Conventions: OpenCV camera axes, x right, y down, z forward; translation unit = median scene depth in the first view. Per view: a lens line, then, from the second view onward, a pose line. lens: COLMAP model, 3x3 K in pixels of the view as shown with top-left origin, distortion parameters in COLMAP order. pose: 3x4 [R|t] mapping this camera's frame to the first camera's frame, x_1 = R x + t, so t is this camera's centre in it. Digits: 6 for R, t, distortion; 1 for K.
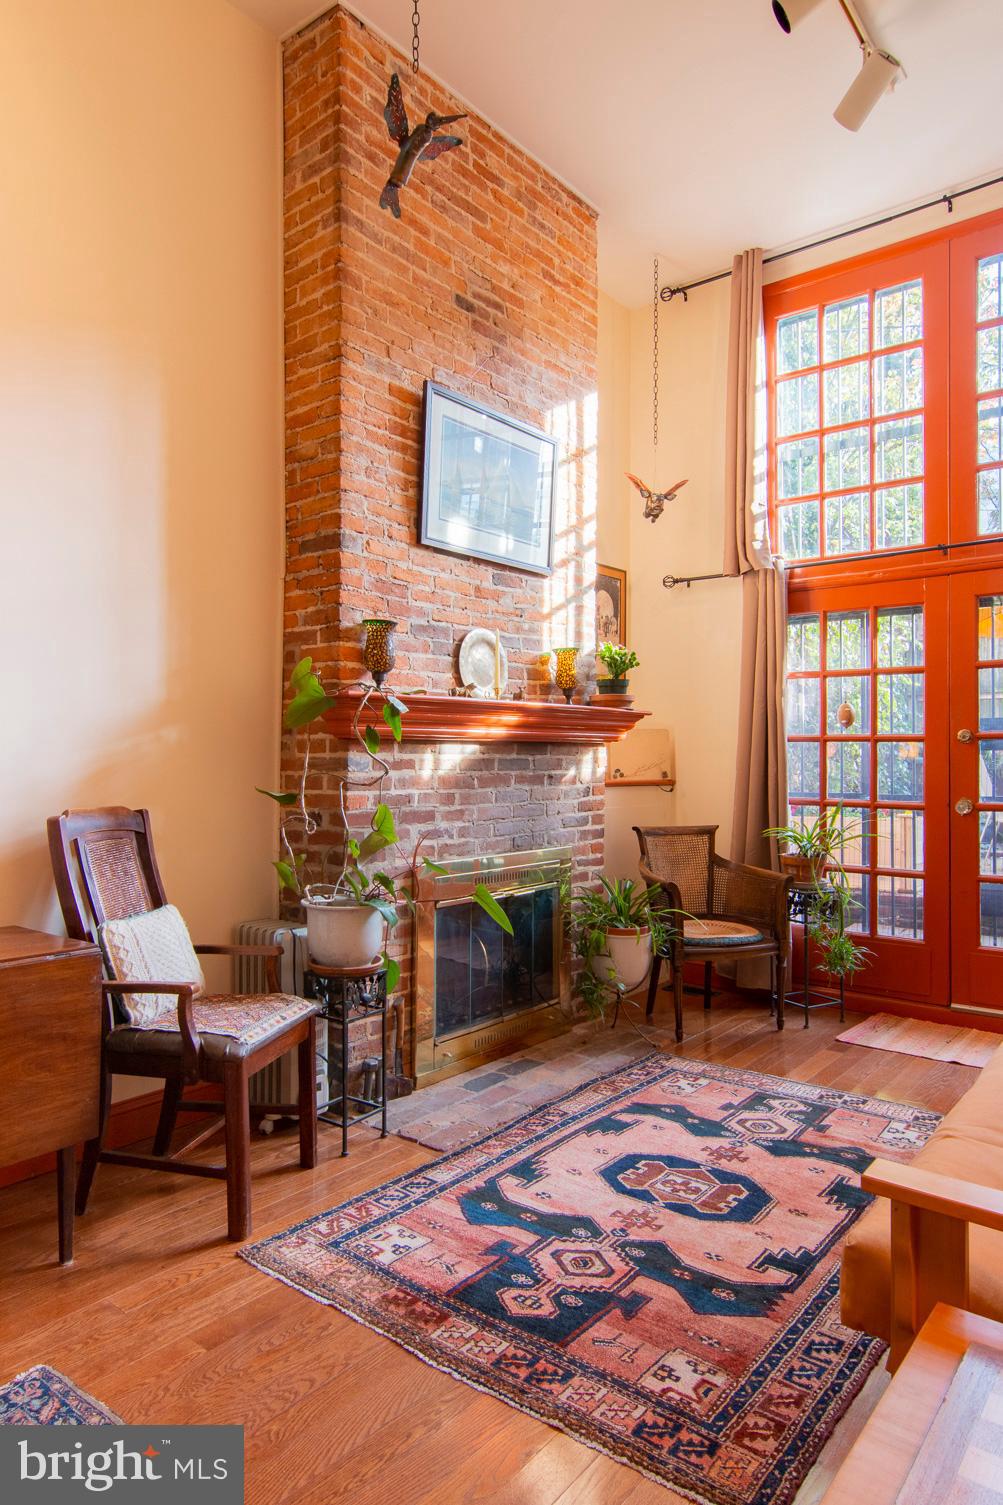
lens RADIAL K [[918.0, 0, 491.5], [0, 918.0, 757.4], [0, 0, 1]] dist [-0.003766, -0.006913]
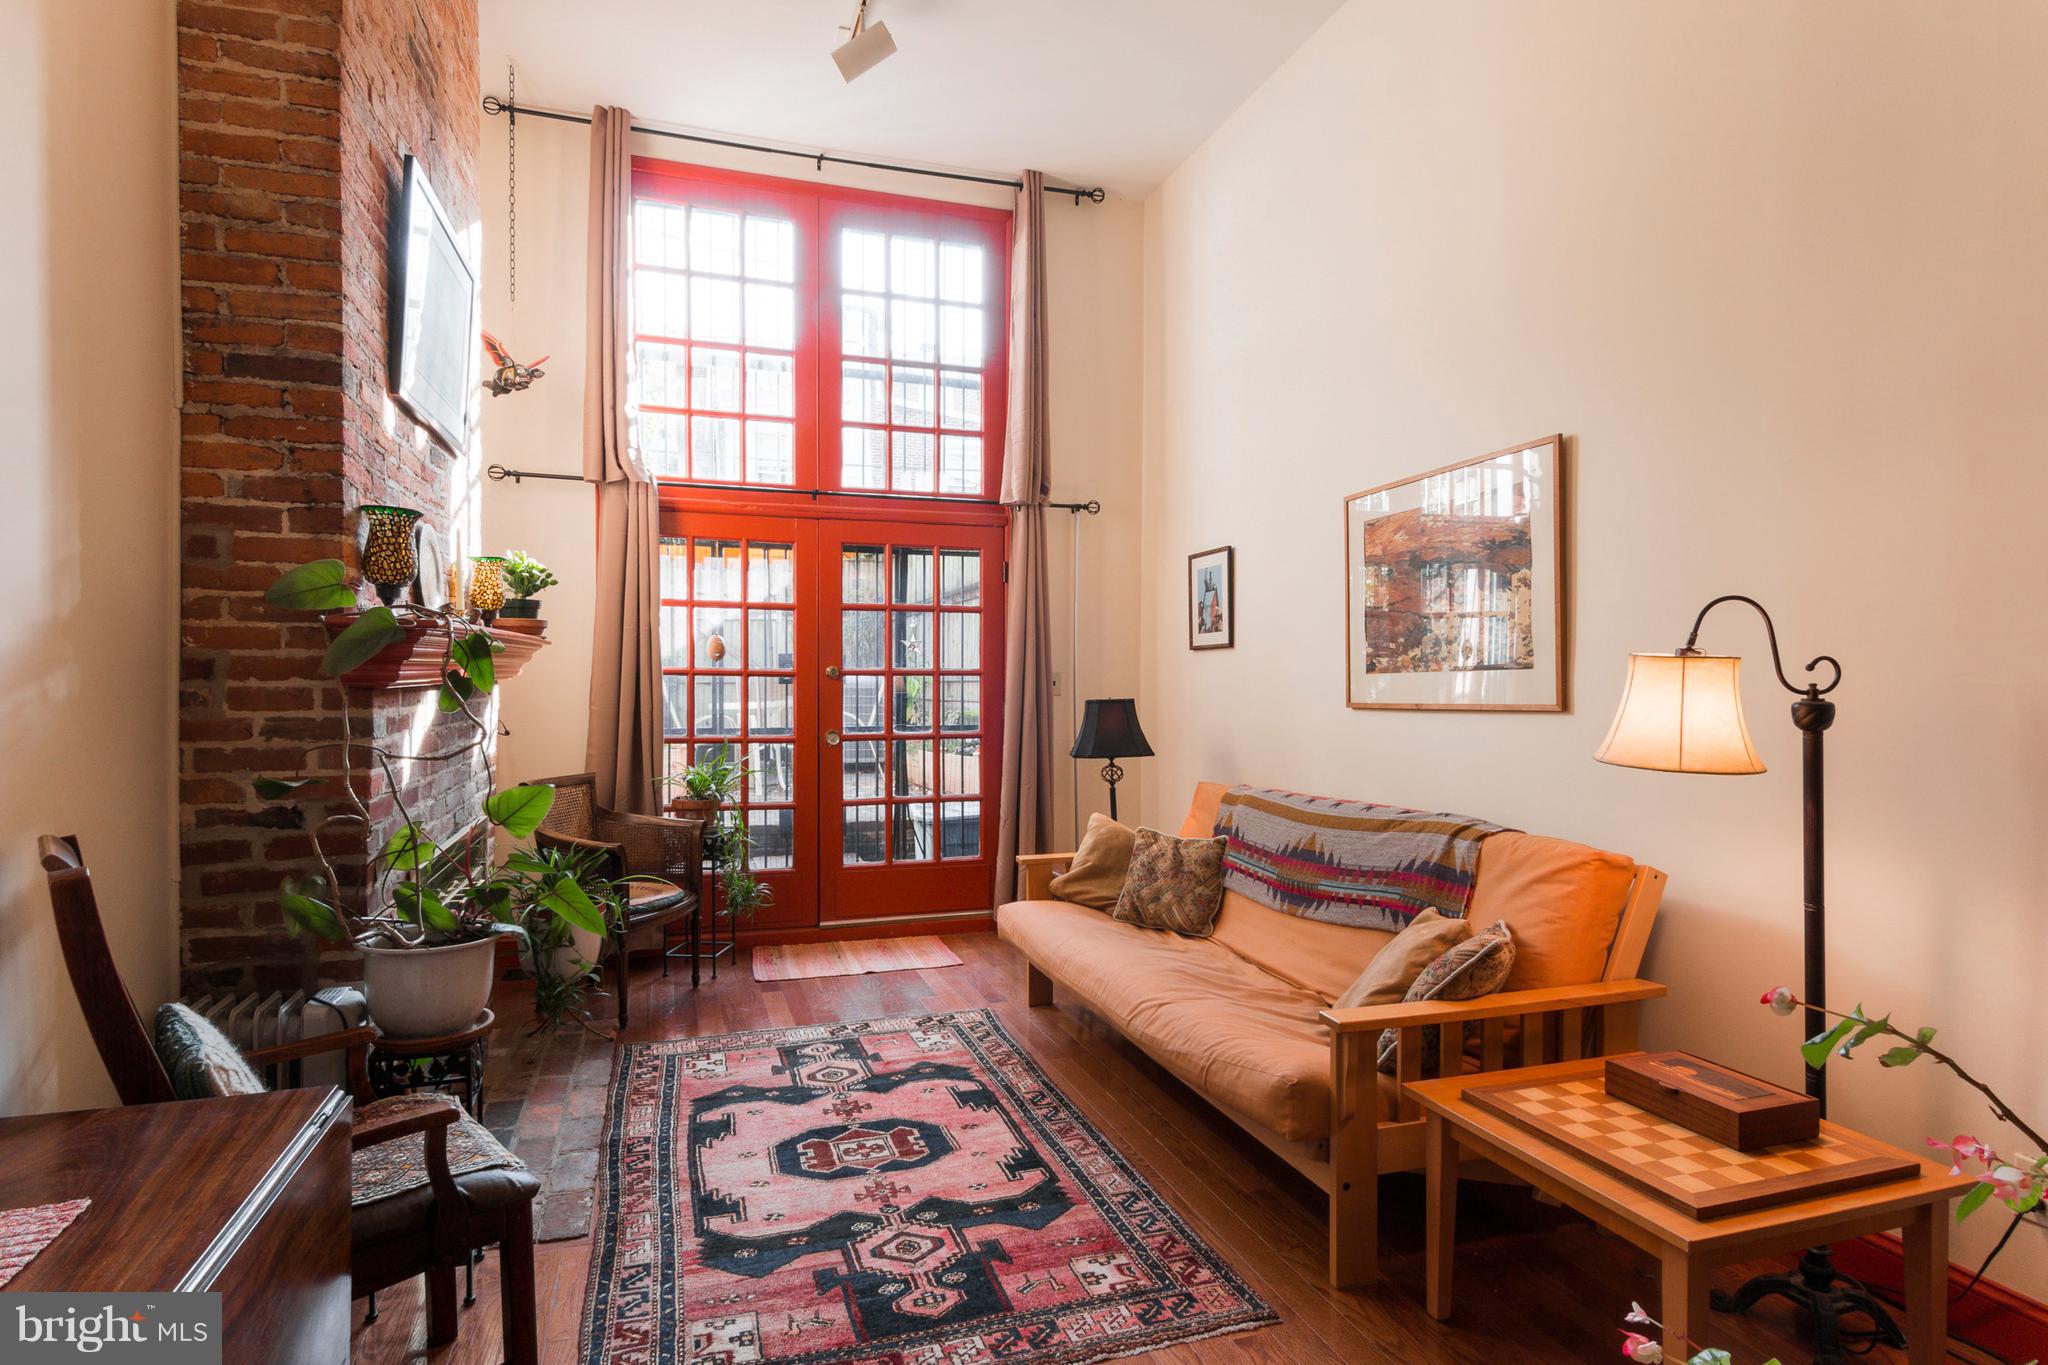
lens RADIAL K [[1022.3, 0, 982.5], [0, 1022.3, 698.3], [0, 0, 1]] dist [-0.002637, -0.005145]
pose [[0.563150, -0.017480, 0.826170, -0.489068], [-0.006677, 0.999647, 0.025701, -0.032635], [-0.826328, -0.019990, 0.562834, 0.234556]]
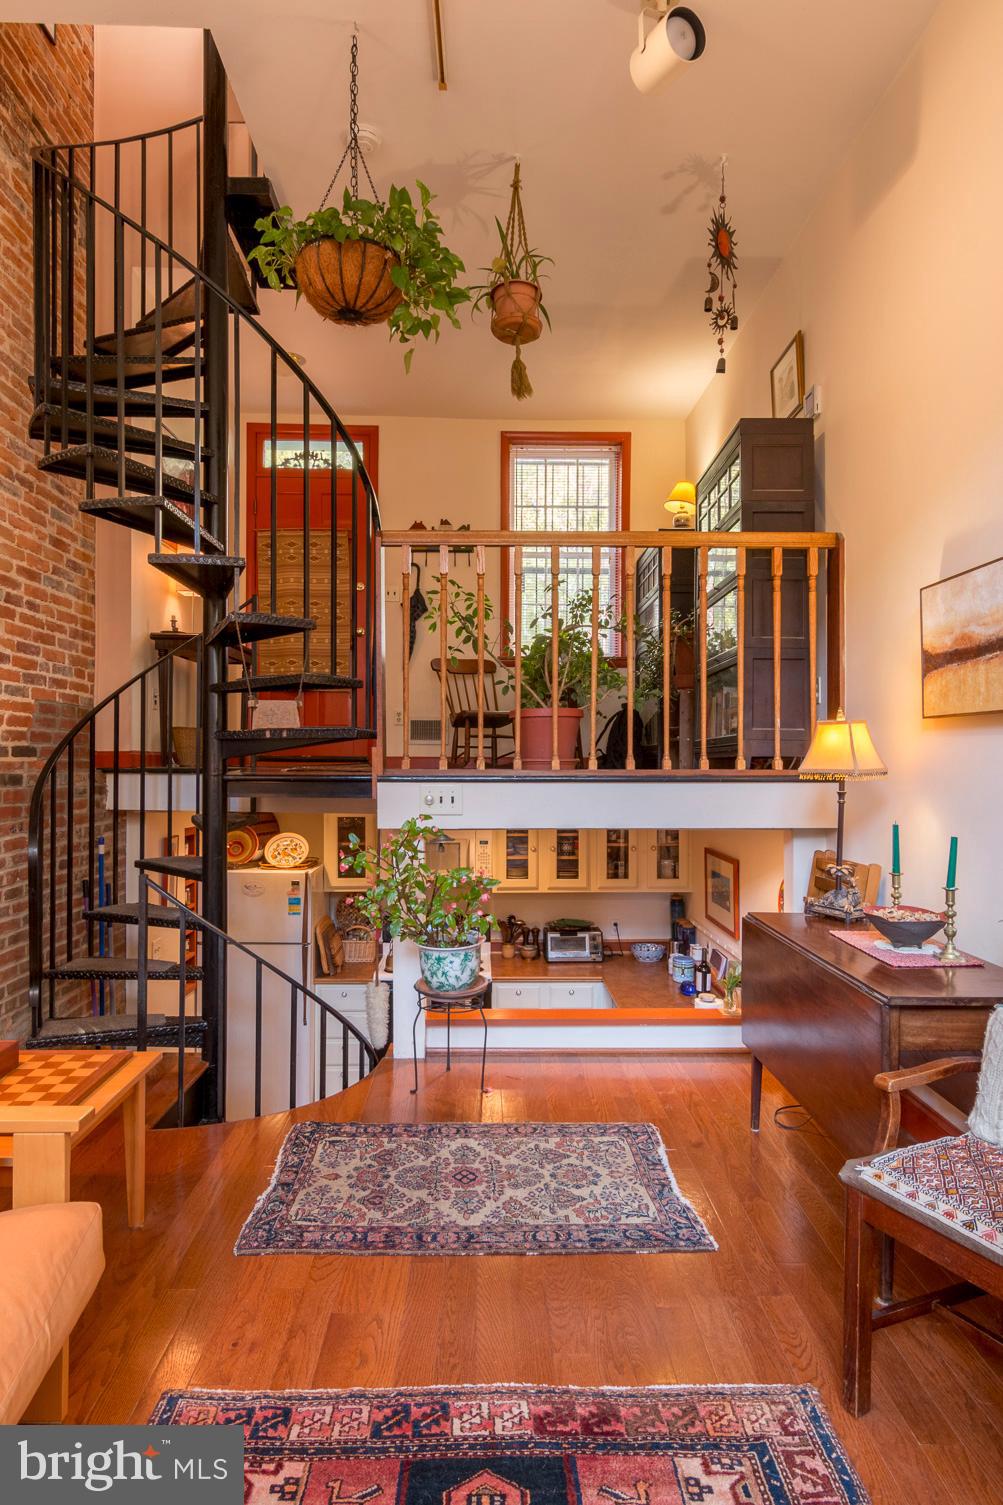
lens RADIAL K [[879.3, 0, 504.9], [0, 879.3, 739.6], [0, 0, 1]] dist [0.003478, 0.008741]
pose [[-0.757441, -0.017330, -0.652674, 0.337856], [0.001860, 0.999586, -0.028699, -0.027993], [0.652902, -0.022951, -0.757095, 1.002307]]
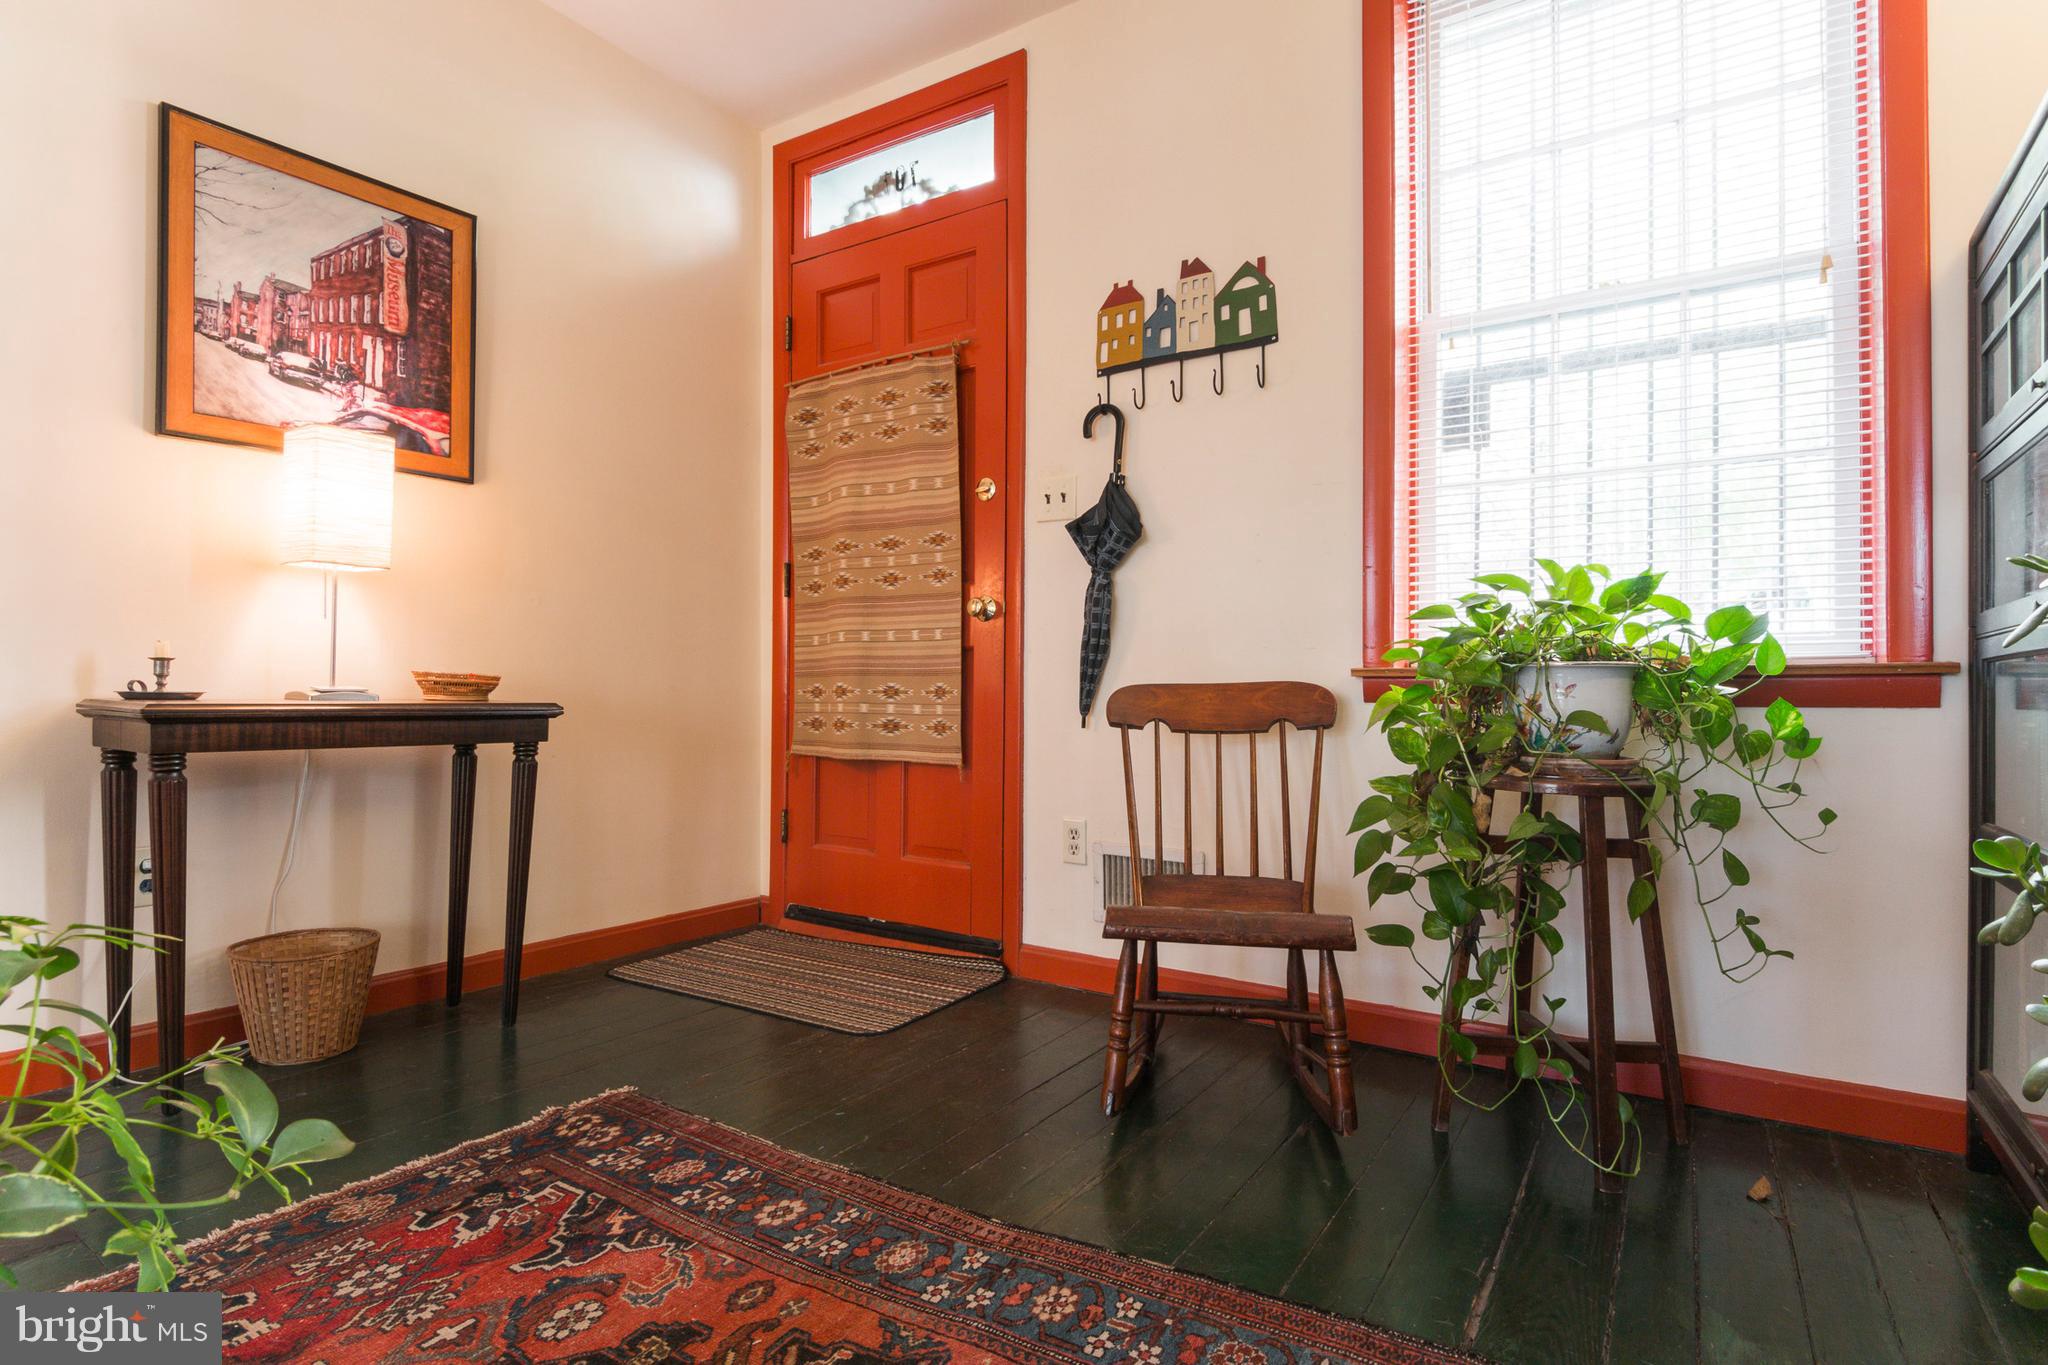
lens RADIAL K [[1022.3, 0, 1026.5], [0, 1022.3, 670.1], [0, 0, 1]] dist [-0.002637, -0.005145]
pose [[-0.993516, -0.007684, -0.113430, -0.654254], [-0.004714, 0.999639, -0.026433, -0.255719], [0.113592, -0.025727, -0.993194, 0.150941]]
